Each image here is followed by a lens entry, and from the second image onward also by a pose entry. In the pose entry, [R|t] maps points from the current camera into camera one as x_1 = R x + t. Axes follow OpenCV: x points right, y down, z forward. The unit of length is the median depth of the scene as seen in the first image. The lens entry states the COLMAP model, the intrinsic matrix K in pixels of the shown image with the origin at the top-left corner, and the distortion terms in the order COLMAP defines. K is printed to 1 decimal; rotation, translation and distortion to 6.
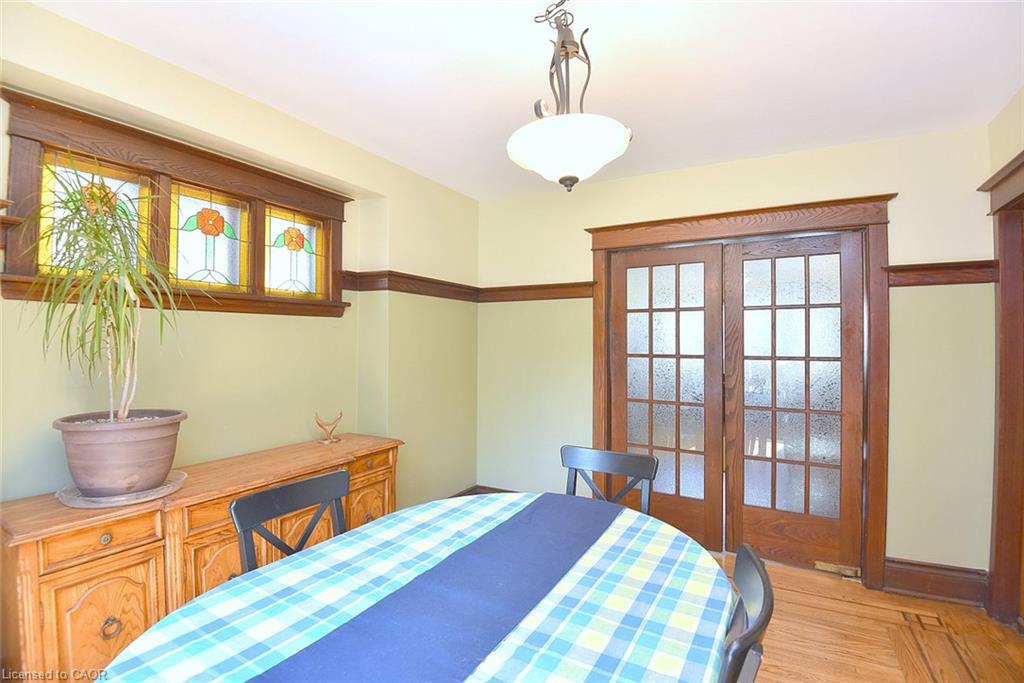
lens RADIAL K [[477.9, 0, 514.1], [0, 477.9, 345.3], [0, 0, 1]] dist [-0.027110, -0.005701]
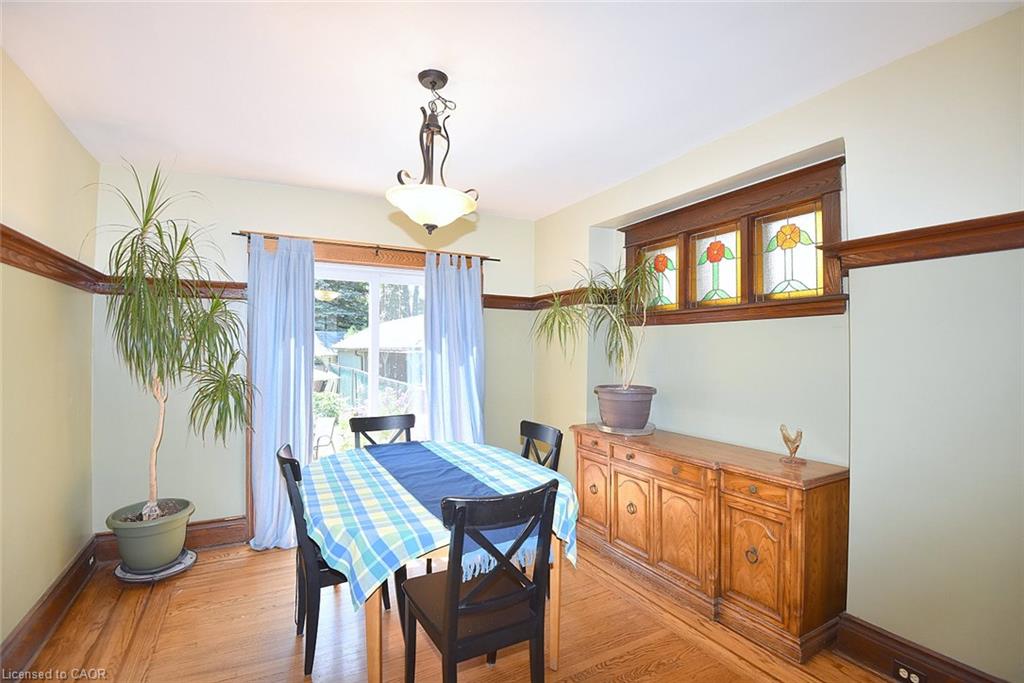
lens RADIAL K [[477.9, 0, 515.4], [0, 477.9, 342.6], [0, 0, 1]] dist [-0.027110, -0.005701]
pose [[-0.538972, -0.011944, -0.842239, 0.713861], [-0.008159, 0.999927, -0.008959, -0.001222], [0.842284, 0.002043, -0.539030, 1.225273]]
